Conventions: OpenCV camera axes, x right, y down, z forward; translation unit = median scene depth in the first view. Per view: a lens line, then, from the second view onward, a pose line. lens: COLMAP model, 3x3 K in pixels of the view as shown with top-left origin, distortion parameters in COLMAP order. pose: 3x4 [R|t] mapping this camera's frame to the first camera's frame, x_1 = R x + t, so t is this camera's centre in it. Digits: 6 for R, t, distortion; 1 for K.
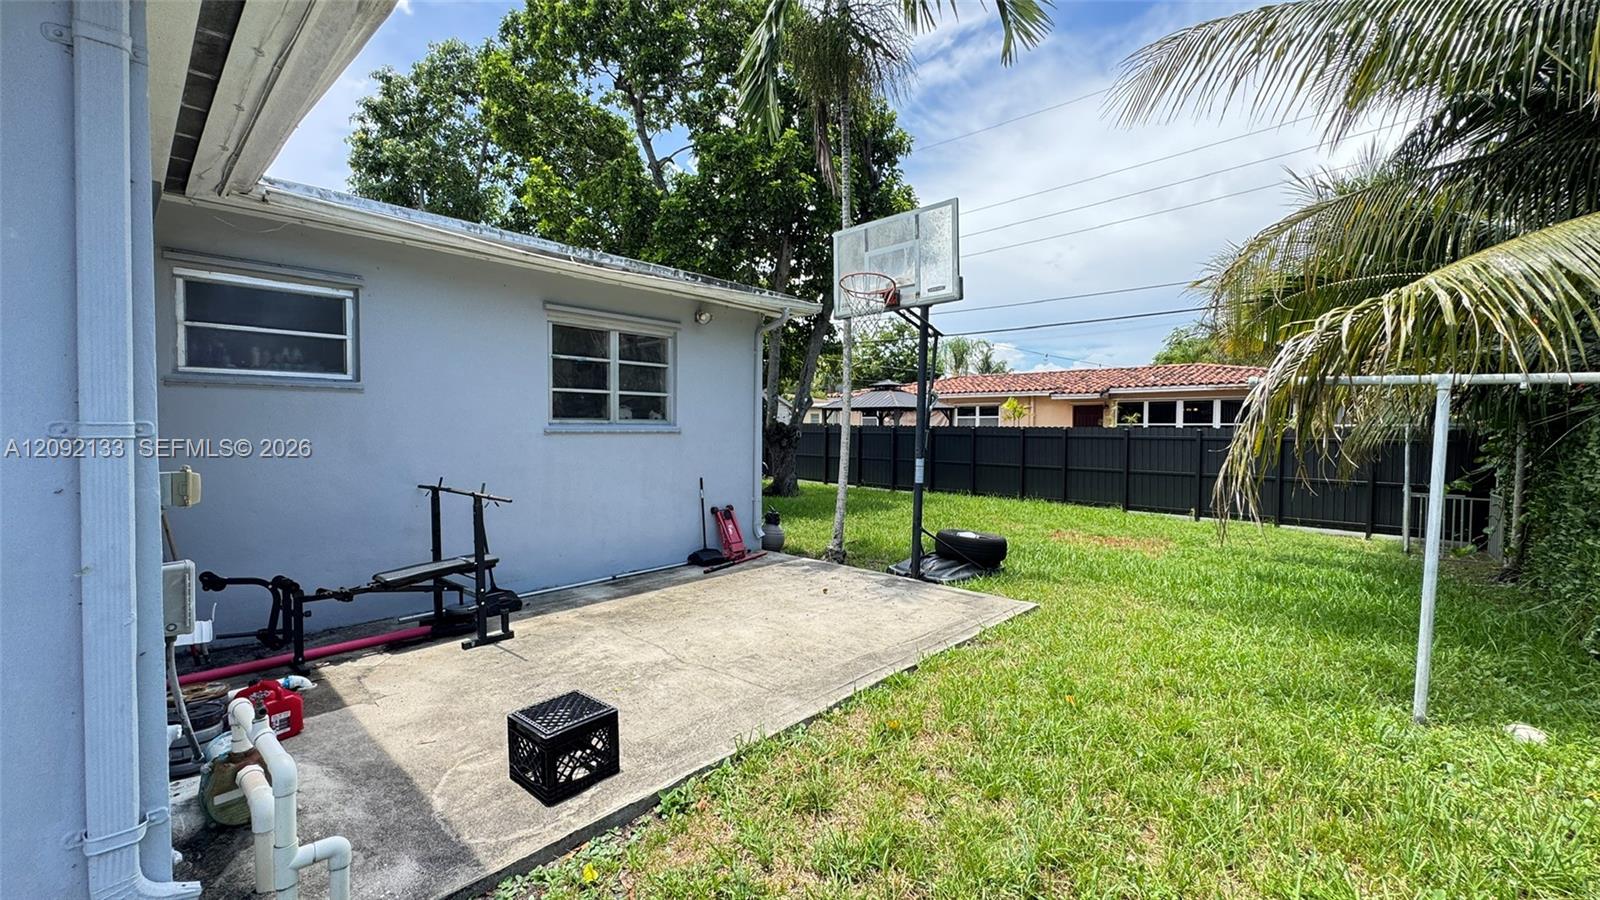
lens RADIAL K [[639.0, 0, 801.7], [0, 639.0, 443.2], [0, 0, 1]] dist [-0.001632, -0.000064]
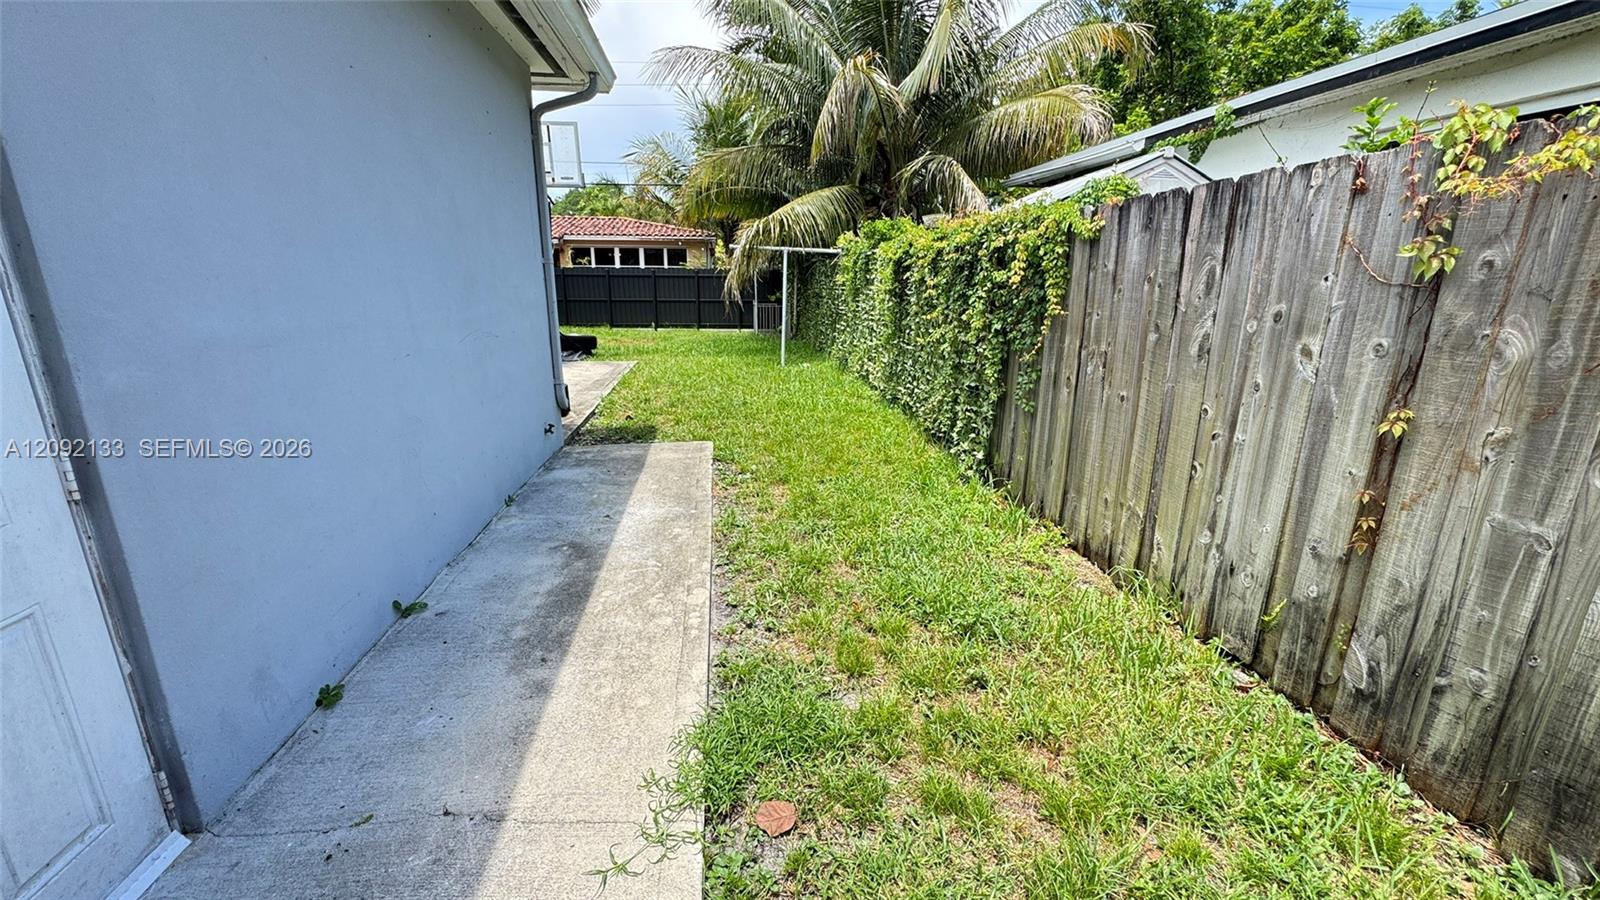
lens RADIAL K [[639.0, 0, 797.9], [0, 639.0, 445.8], [0, 0, 1]] dist [-0.001632, -0.000064]
pose [[0.645683, -0.198437, 0.737371, -0.337526], [0.013766, 0.968512, 0.248587, 0.010724], [-0.763482, -0.150357, 0.628083, -0.263084]]
